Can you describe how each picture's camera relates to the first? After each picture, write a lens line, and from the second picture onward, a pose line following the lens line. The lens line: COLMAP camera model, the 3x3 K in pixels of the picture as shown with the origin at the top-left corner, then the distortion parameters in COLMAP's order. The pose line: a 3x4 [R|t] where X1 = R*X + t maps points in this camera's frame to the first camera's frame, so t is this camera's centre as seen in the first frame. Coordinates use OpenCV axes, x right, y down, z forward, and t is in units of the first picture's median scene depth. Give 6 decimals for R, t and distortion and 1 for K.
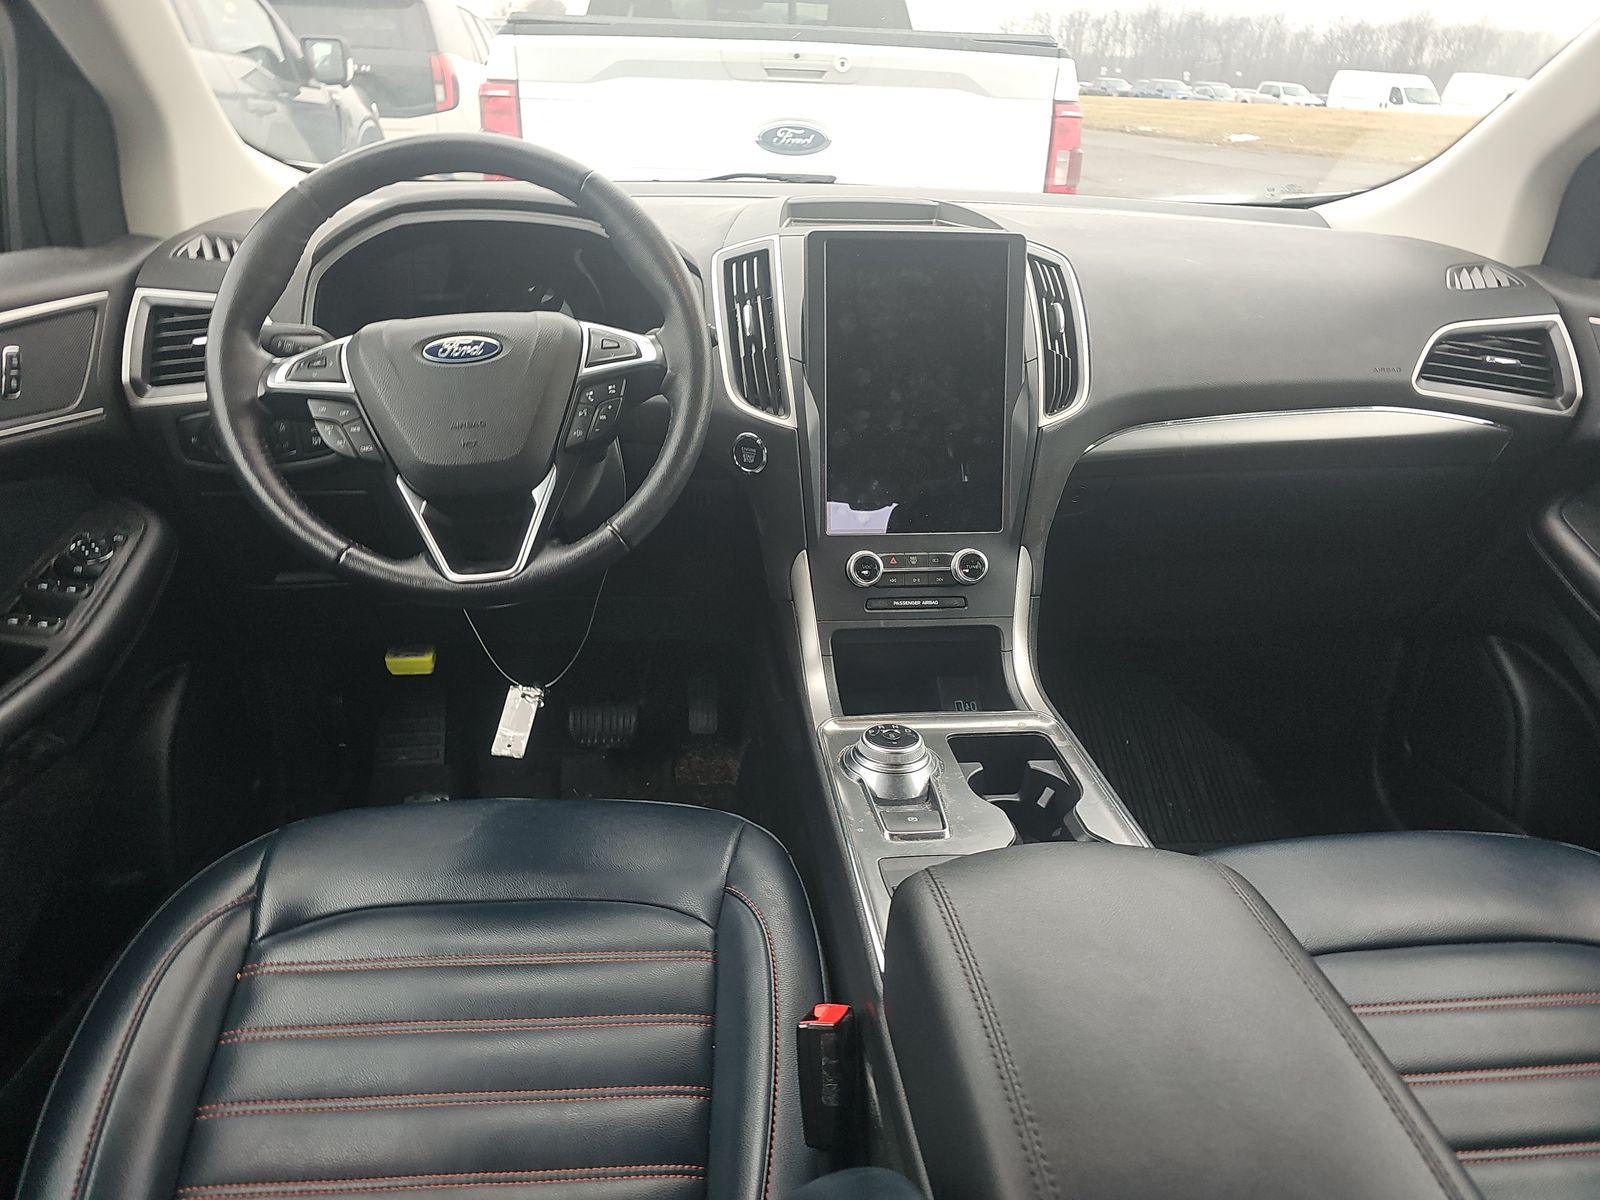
lens RADIAL K [[1066.0, 0, 787.0], [0, 1066.0, 594.2], [0, 0, 1]] dist [0.070533, -0.060503]
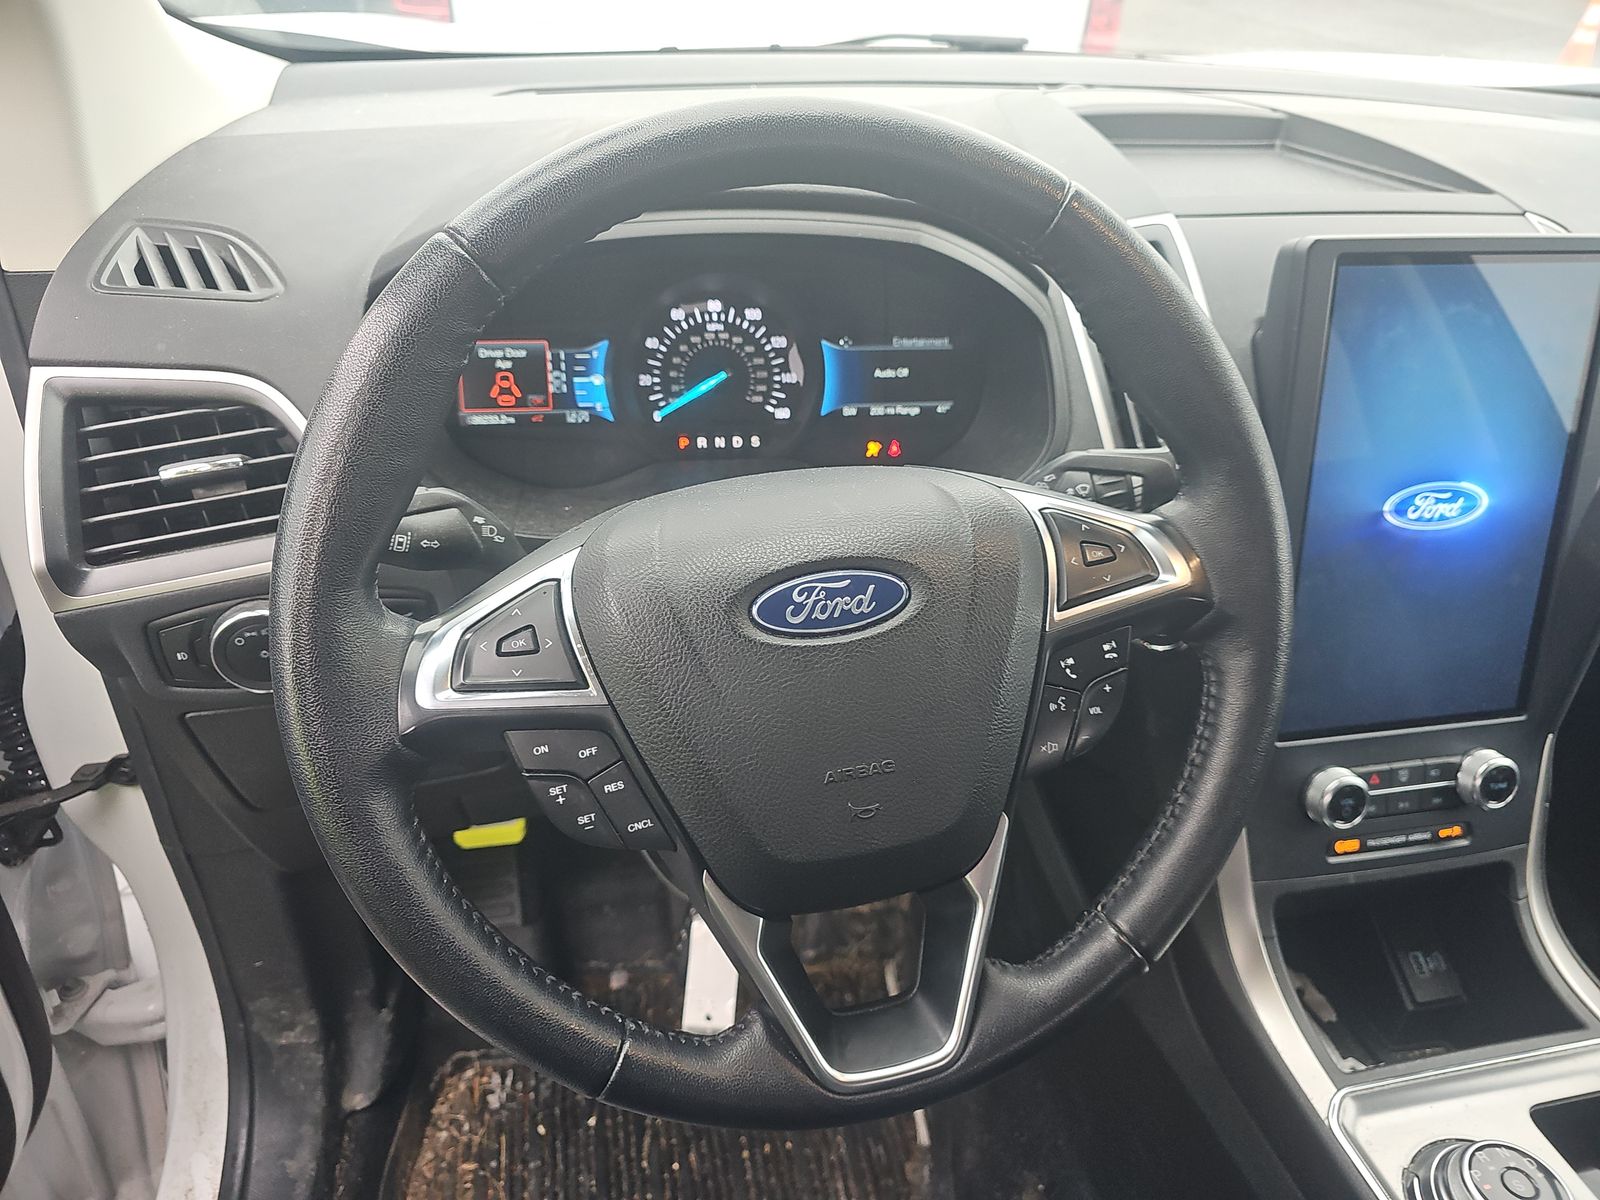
lens RADIAL K [[1066.0, 0, 787.0], [0, 1066.0, 594.2], [0, 0, 1]] dist [0.070533, -0.060503]
pose [[0.994945, -0.035353, 0.093993, -0.297447], [0.019495, 0.986174, 0.164564, -0.250442], [-0.098511, -0.161900, 0.981878, 0.447785]]
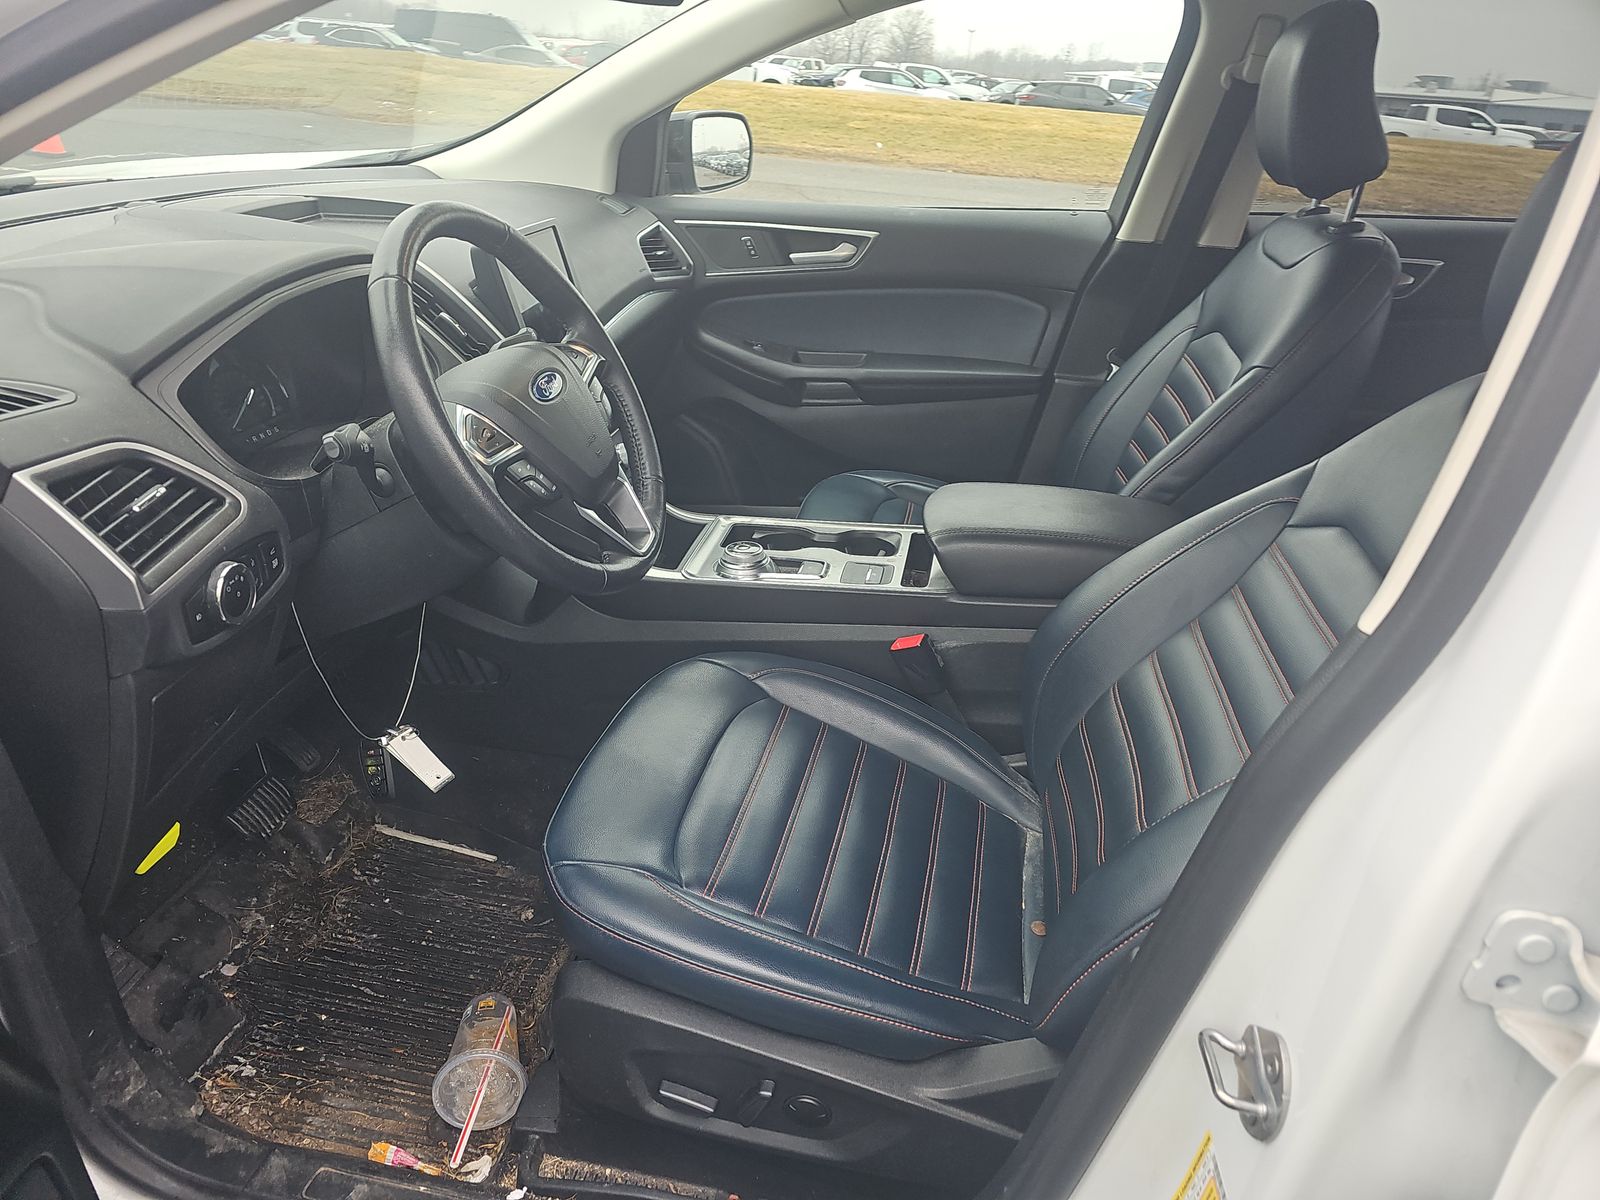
lens RADIAL K [[1066.0, 0, 787.0], [0, 1066.0, 594.2], [0, 0, 1]] dist [0.070533, -0.060503]
pose [[0.283212, -0.439795, 0.852274, -1.095534], [0.359627, 0.872515, 0.330736, -0.263249], [-0.889078, 0.212832, 0.405269, 0.272389]]
